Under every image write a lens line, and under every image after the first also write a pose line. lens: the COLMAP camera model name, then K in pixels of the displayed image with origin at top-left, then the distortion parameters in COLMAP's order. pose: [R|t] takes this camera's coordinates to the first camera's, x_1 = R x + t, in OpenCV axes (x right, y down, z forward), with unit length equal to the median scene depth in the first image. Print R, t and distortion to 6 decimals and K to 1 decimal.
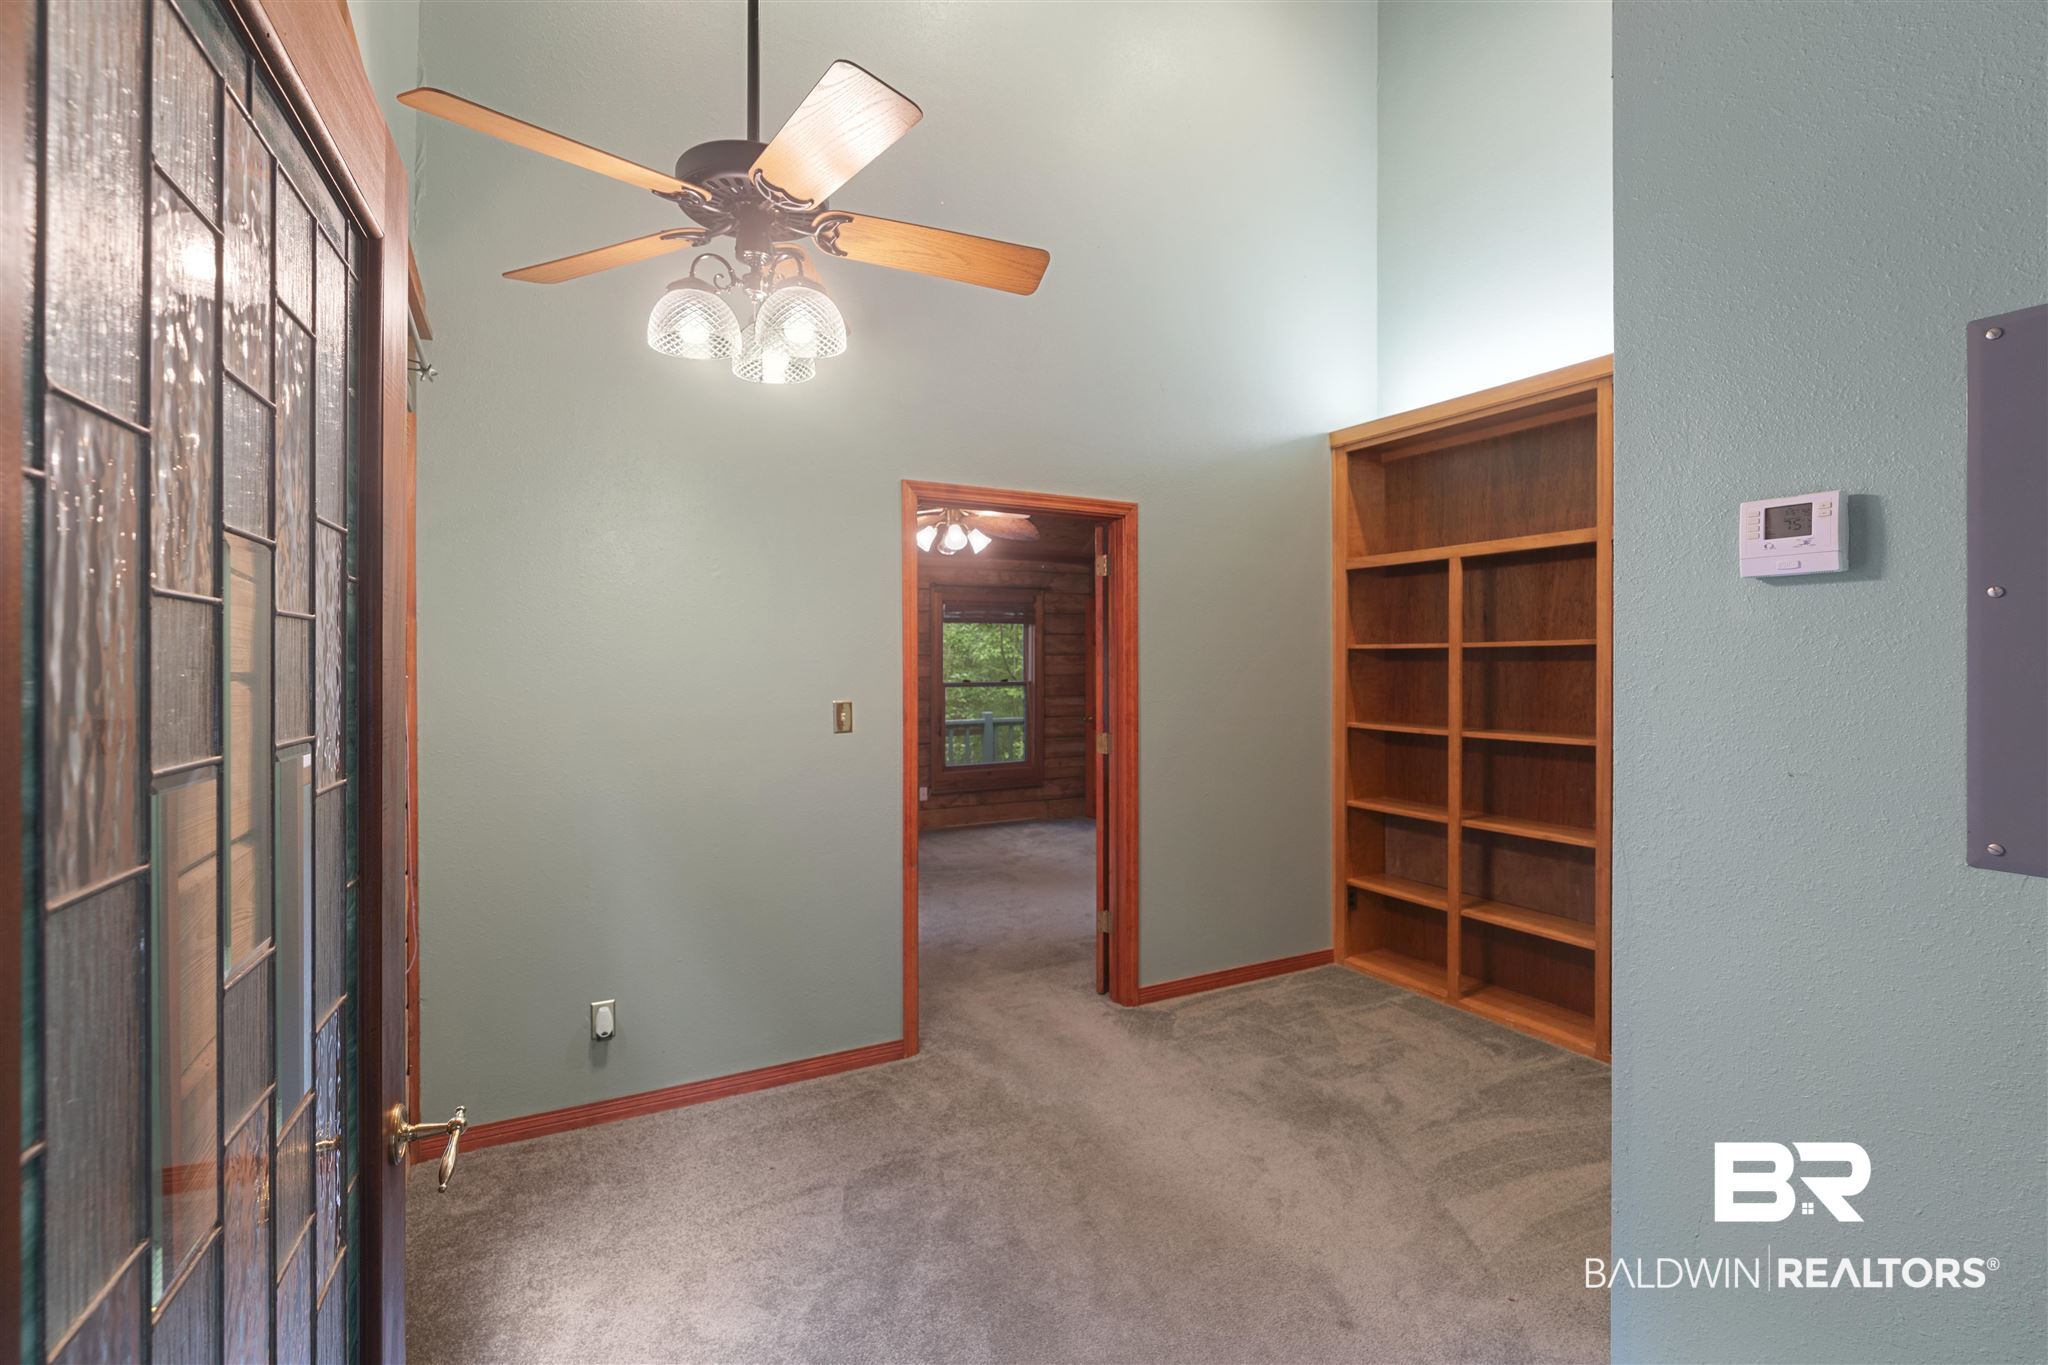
lens RADIAL K [[922.6, 0, 1016.2], [0, 922.6, 679.5], [0, 0, 1]] dist [0.000039, 0.001468]
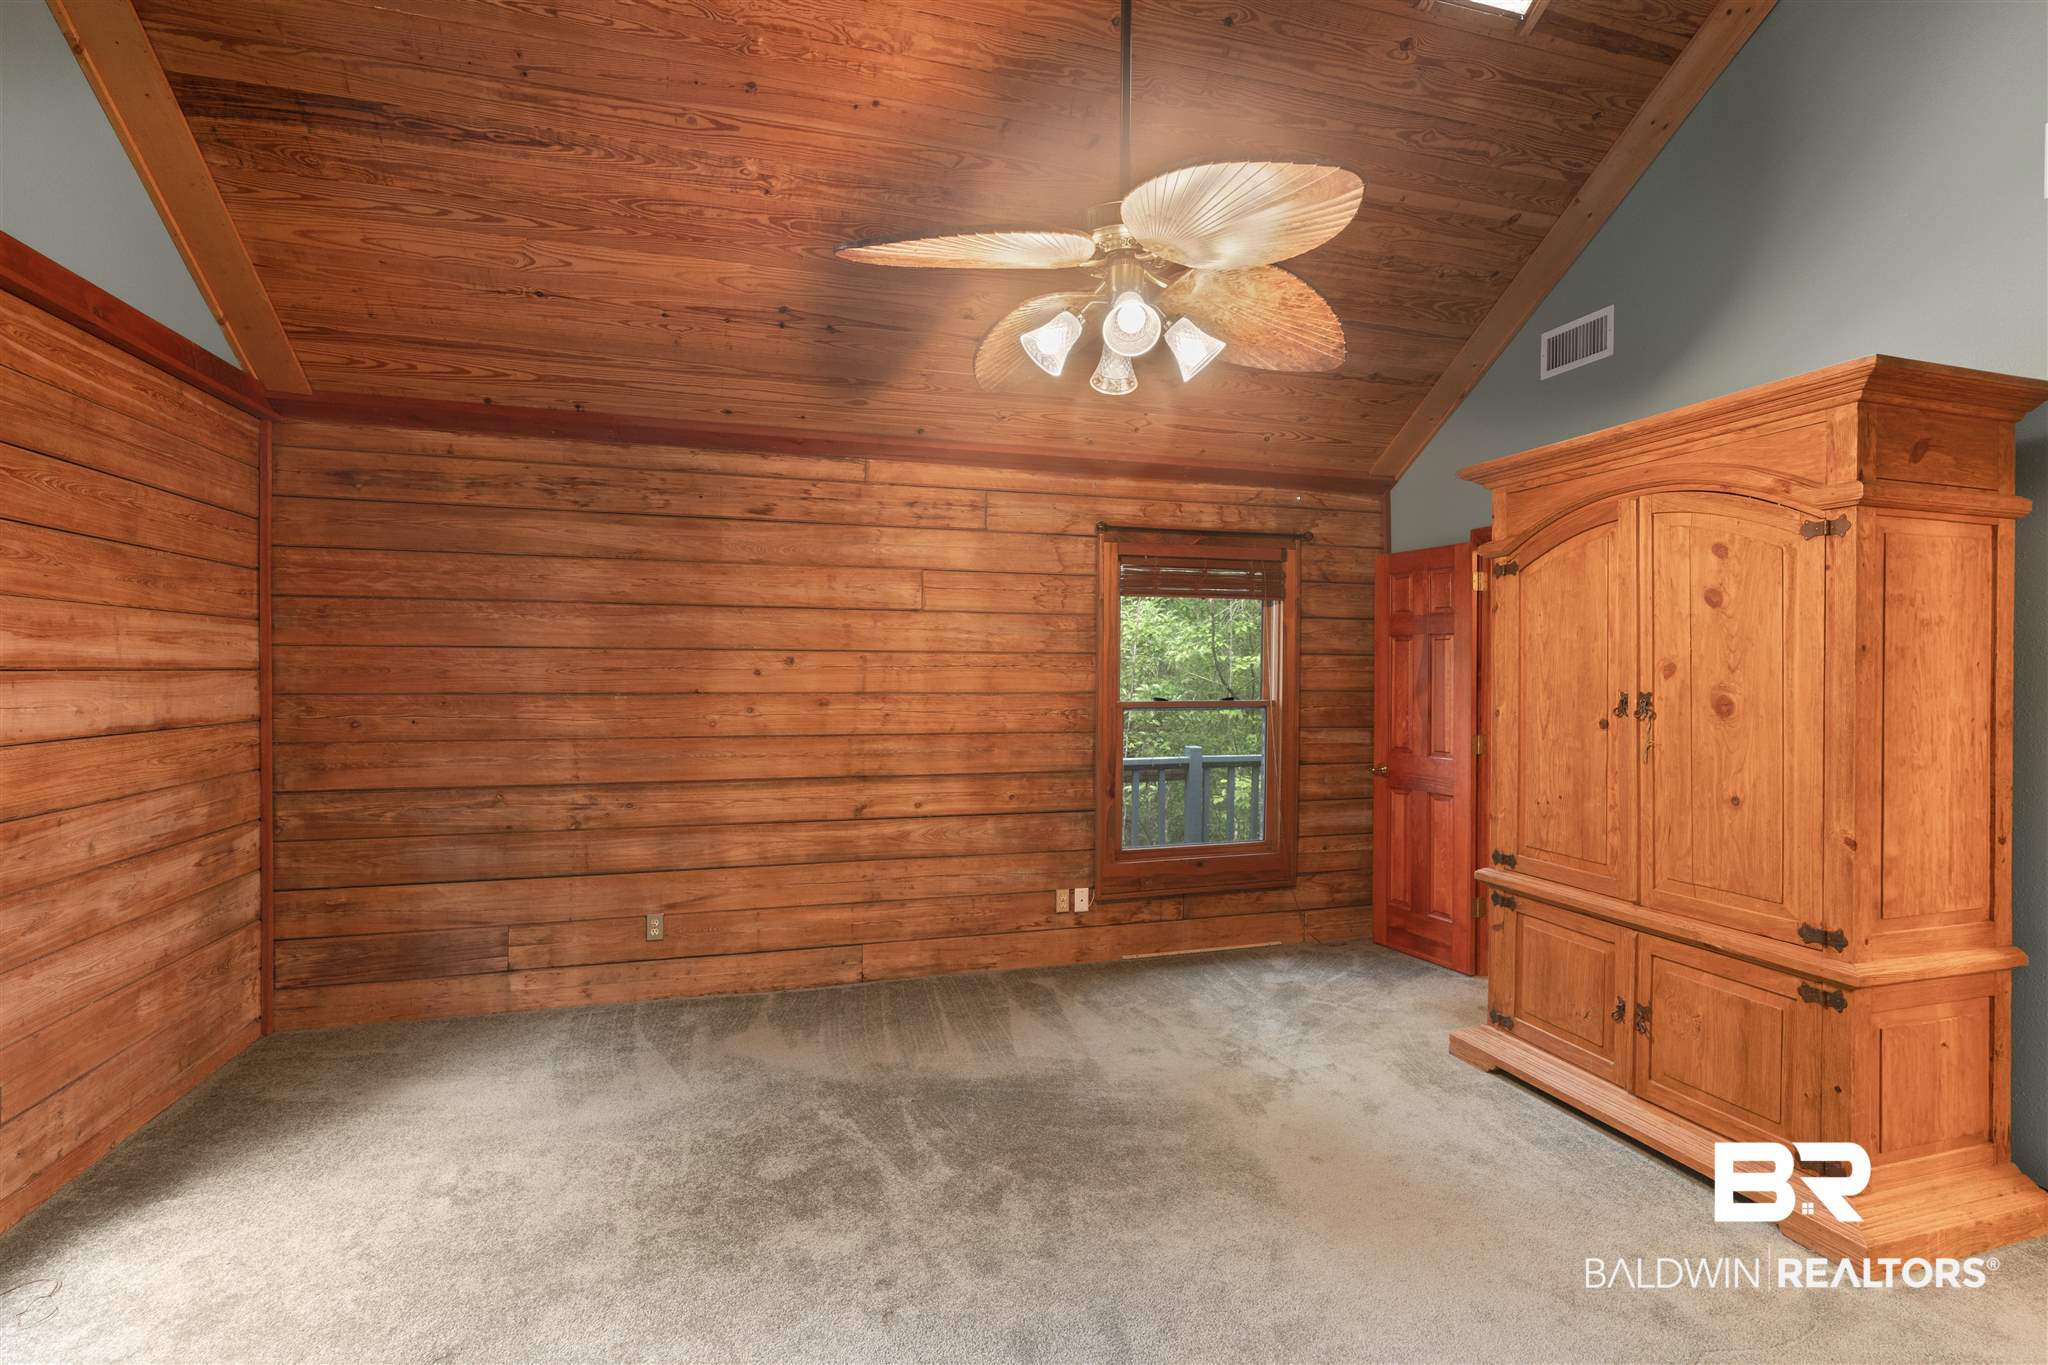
lens RADIAL K [[922.6, 0, 1016.2], [0, 922.6, 679.5], [0, 0, 1]] dist [0.000039, 0.001468]
pose [[0.978159, 0.008945, -0.207663, -0.021960], [-0.008716, 0.999960, 0.002017, -0.011001], [0.207673, -0.000163, 0.978198, 0.410424]]
